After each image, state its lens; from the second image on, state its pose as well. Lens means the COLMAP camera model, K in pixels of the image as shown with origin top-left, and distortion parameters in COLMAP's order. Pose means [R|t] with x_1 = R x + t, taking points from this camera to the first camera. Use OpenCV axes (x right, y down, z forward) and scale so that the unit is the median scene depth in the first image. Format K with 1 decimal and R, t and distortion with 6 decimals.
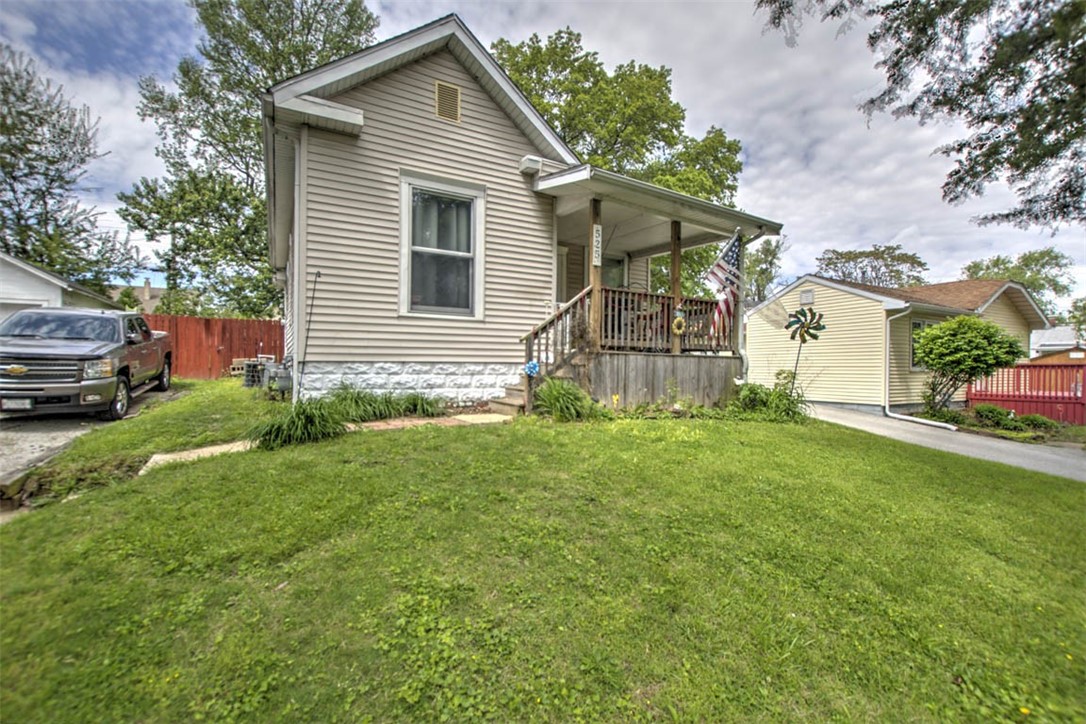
lens RADIAL K [[479.5, 0, 543.0], [0, 479.5, 362.0], [0, 0, 1]] dist [0.001860, -0.000061]
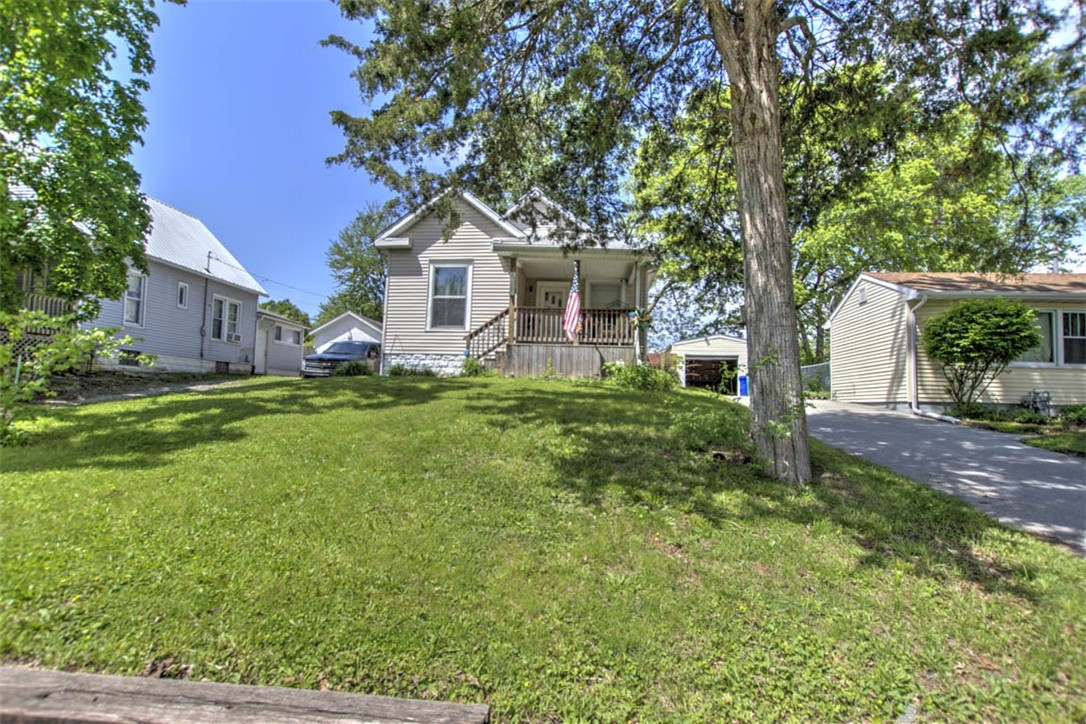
lens RADIAL K [[503.4, 0, 543.0], [0, 503.4, 362.0], [0, 0, 1]] dist [-0.000853, -0.000039]
pose [[0.812216, -0.035669, -0.582265, 1.275280], [-0.016688, 0.996300, -0.084310, 0.195546], [0.583118, 0.078195, 0.808616, -0.398411]]
